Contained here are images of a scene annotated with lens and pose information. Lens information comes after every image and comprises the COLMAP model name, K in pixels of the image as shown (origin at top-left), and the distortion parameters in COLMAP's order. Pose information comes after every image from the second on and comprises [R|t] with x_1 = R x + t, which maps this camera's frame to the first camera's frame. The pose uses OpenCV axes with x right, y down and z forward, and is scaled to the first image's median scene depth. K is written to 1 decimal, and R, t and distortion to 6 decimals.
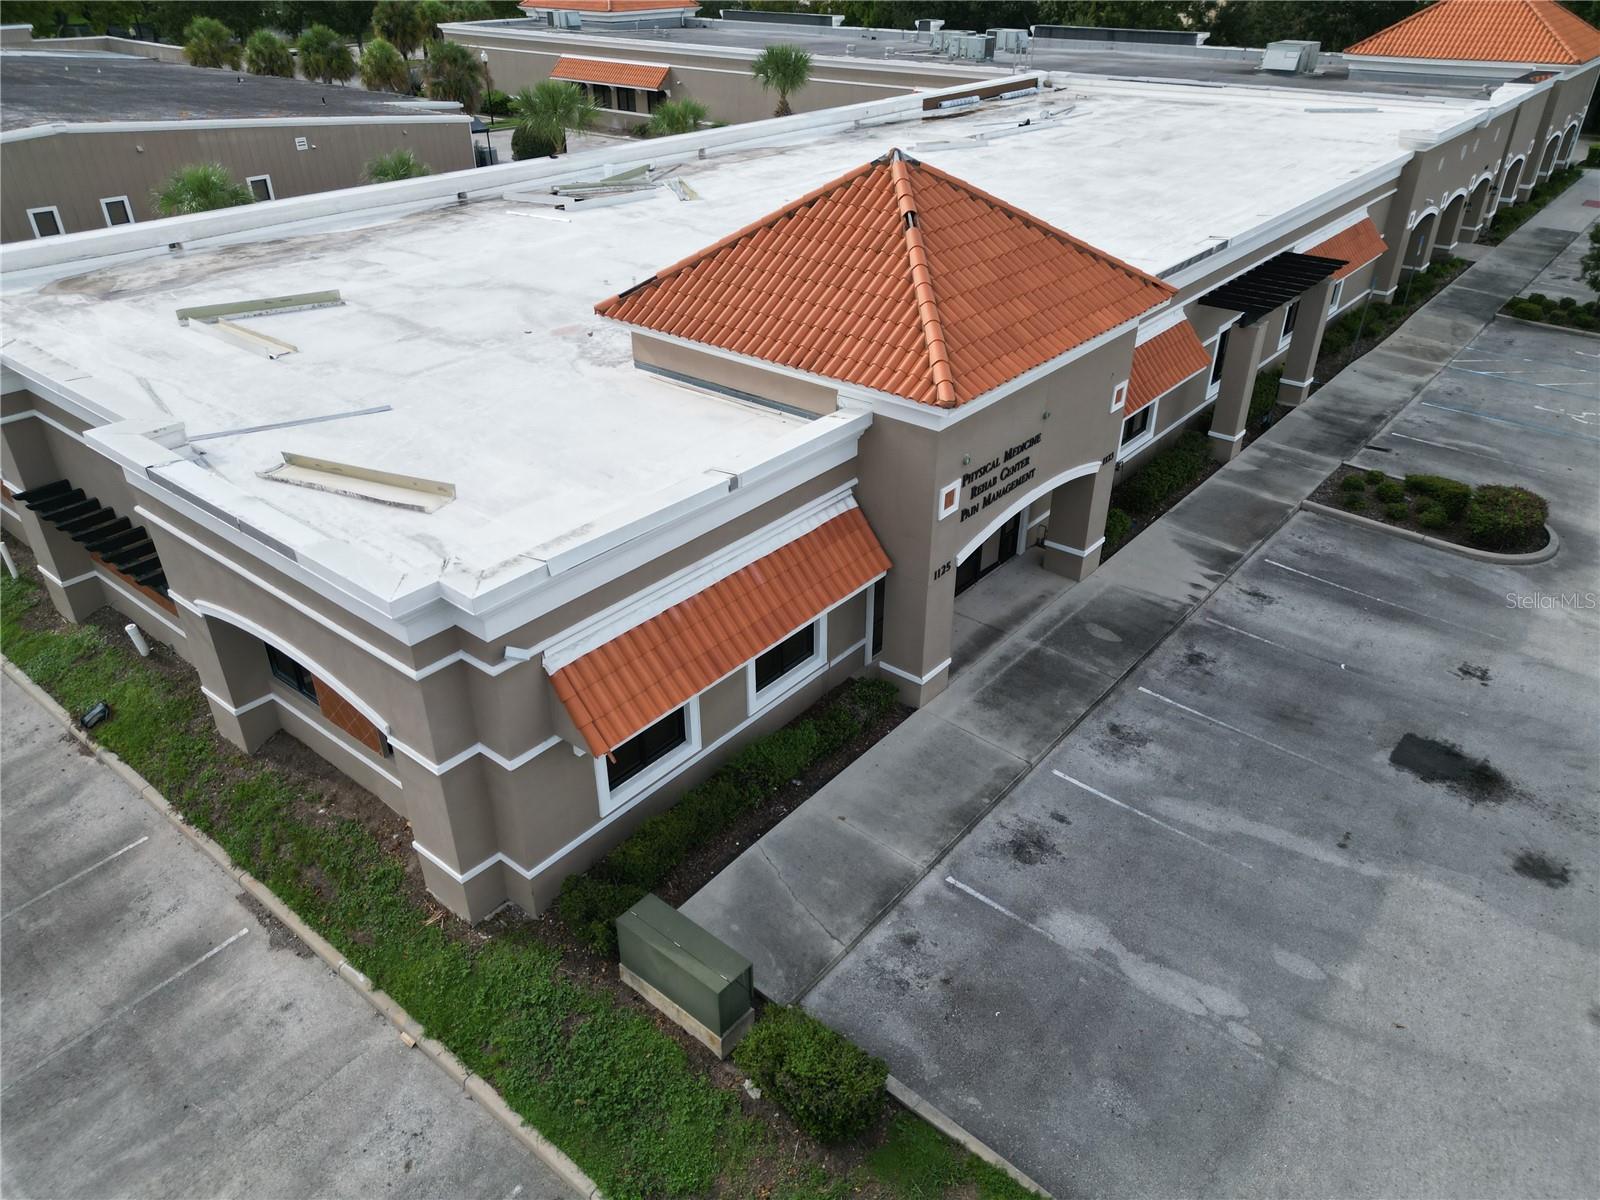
lens RADIAL K [[1120.2, 0, 806.3], [0, 1120.2, 600.4], [0, 0, 1]] dist [0.077790, -0.079161]
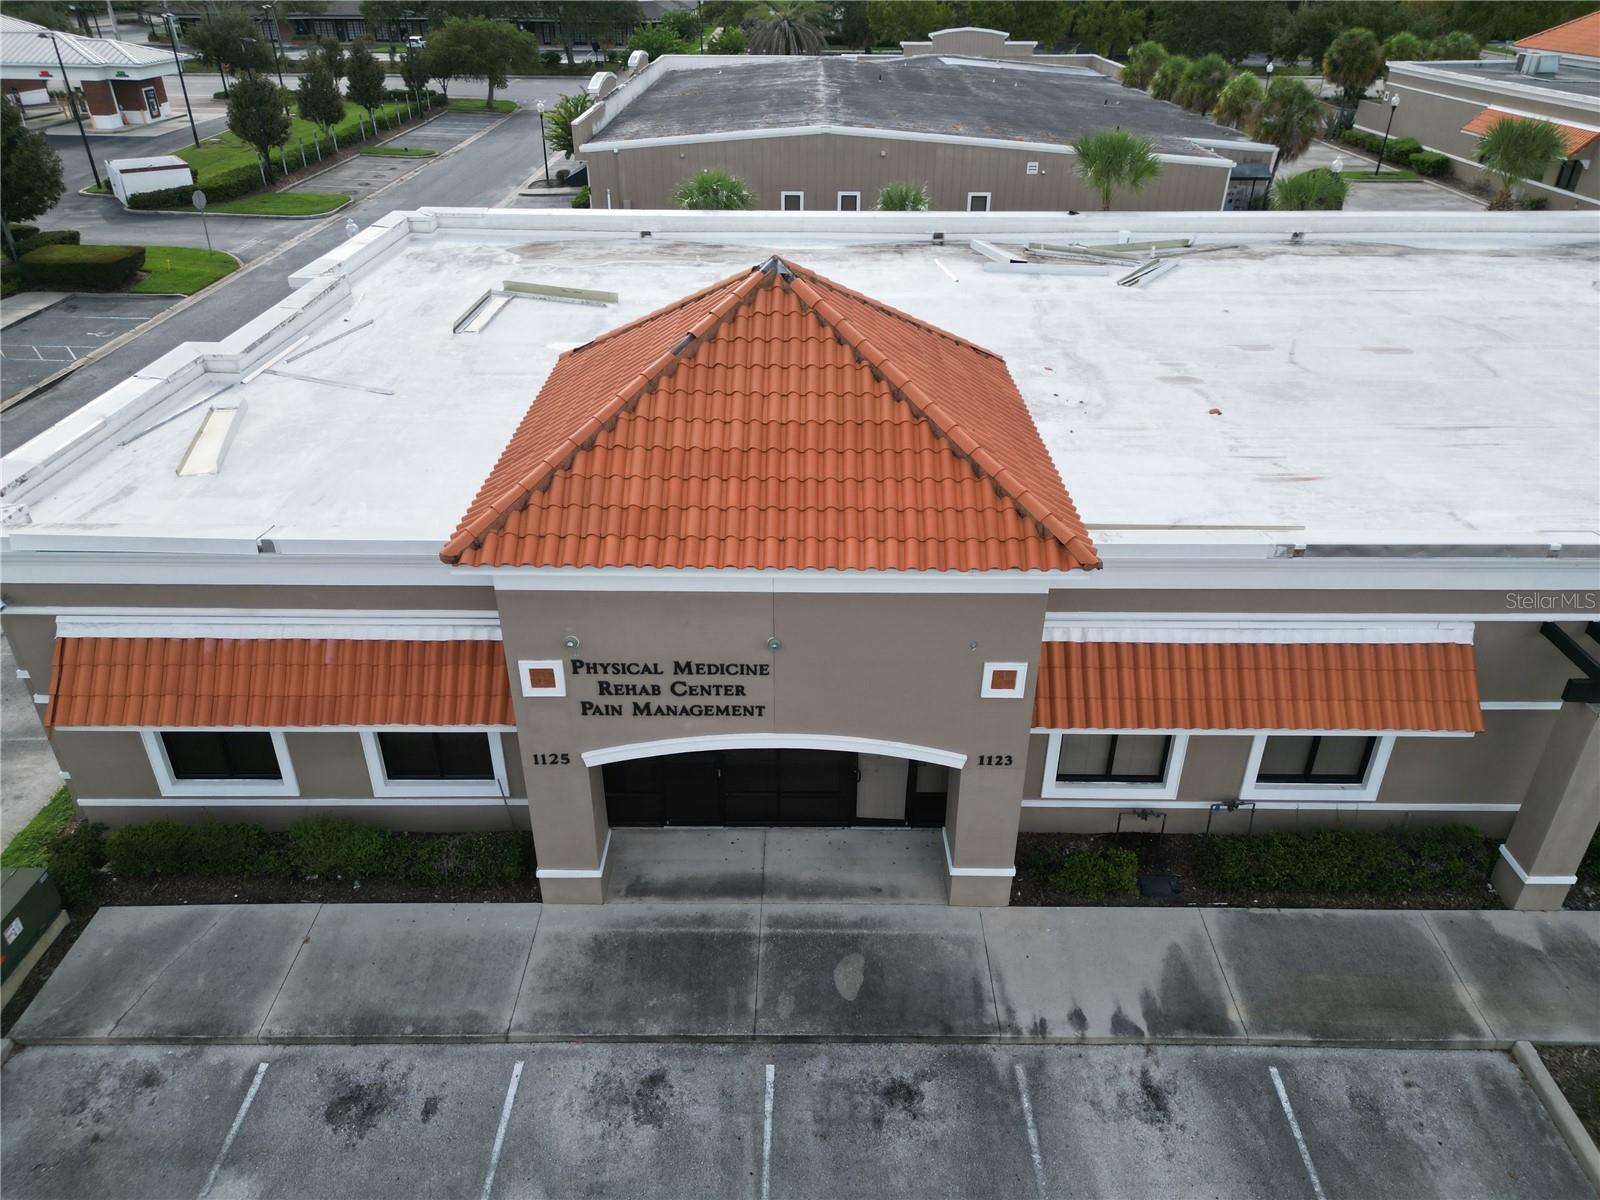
lens RADIAL K [[1125.0, 0, 806.5], [0, 1125.0, 598.5], [0, 0, 1]] dist [0.080022, -0.079205]
pose [[0.635841, 0.386387, -0.668140, 0.597687], [-0.398980, 0.905581, 0.144007, -0.260464], [0.660697, 0.175010, 0.729966, 0.413132]]
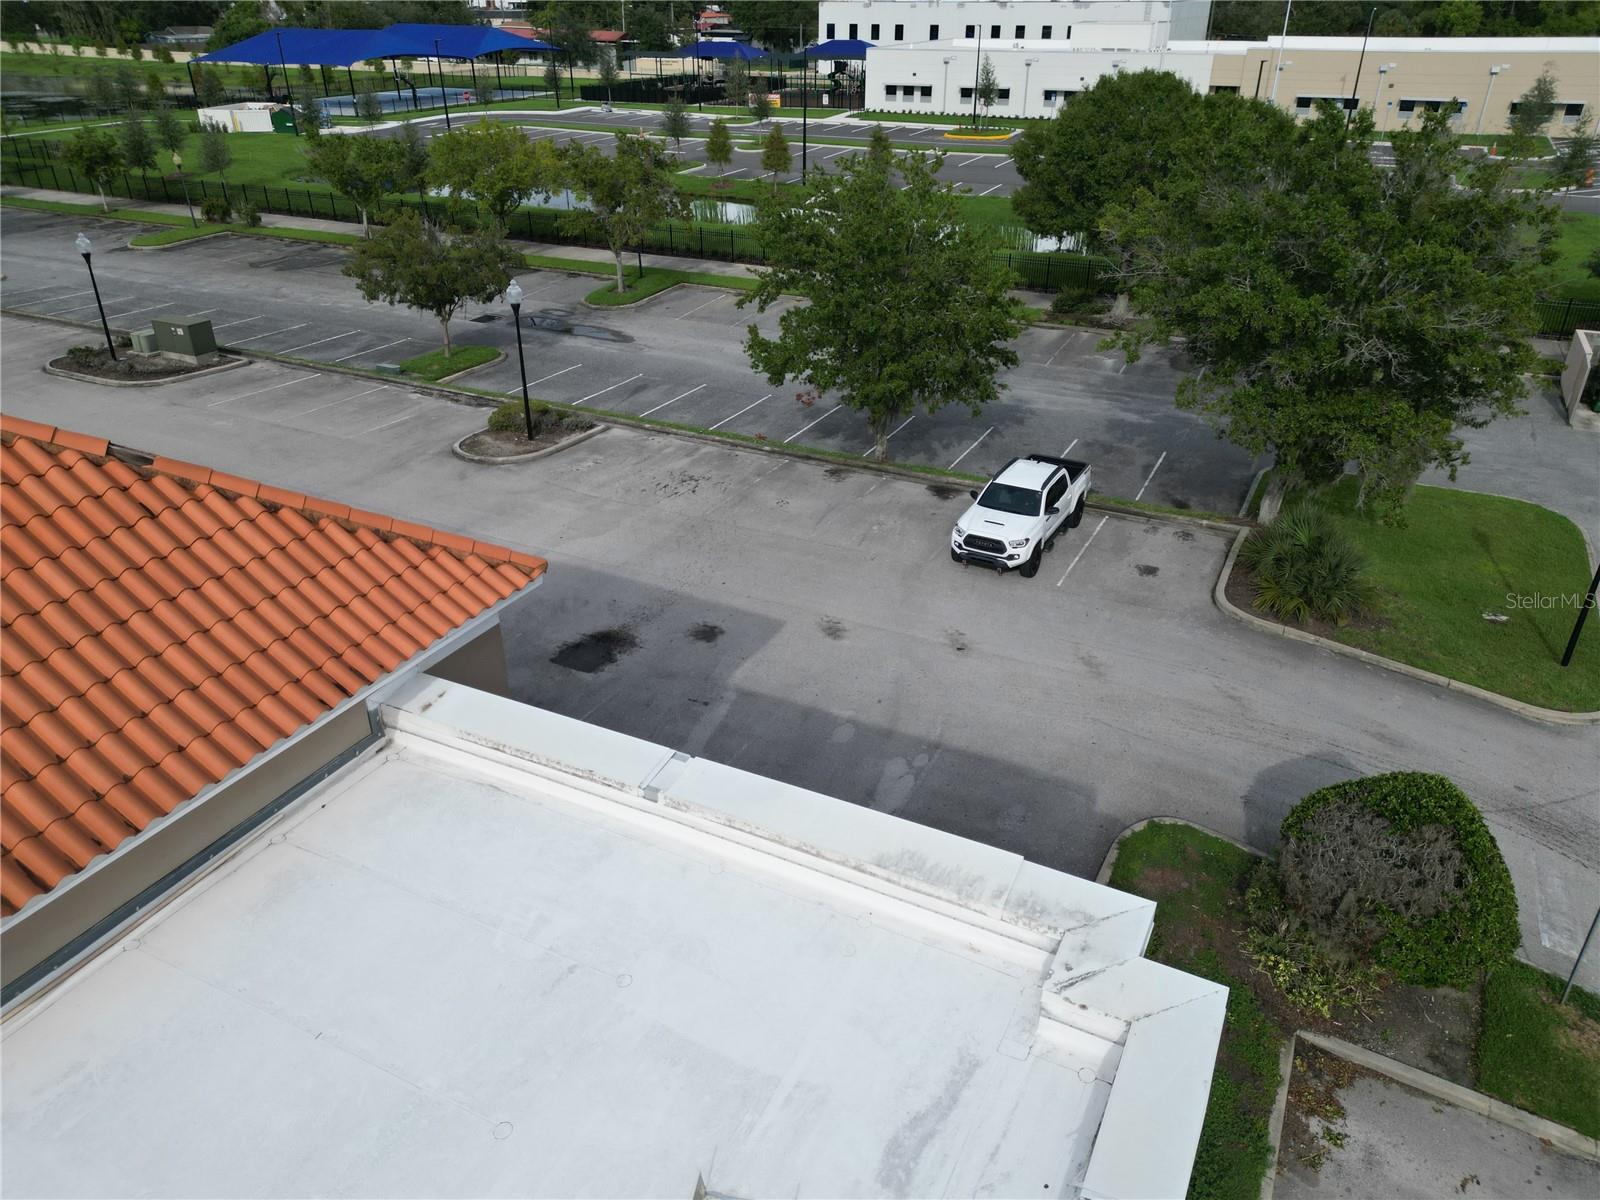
lens RADIAL K [[1125.0, 0, 806.5], [0, 1125.0, 598.5], [0, 0, 1]] dist [0.080022, -0.079205]
pose [[-0.225201, -0.457999, 0.859954, -0.423356], [0.496560, 0.705443, 0.505745, -0.327330], [-0.838280, 0.540913, 0.068558, 0.574503]]
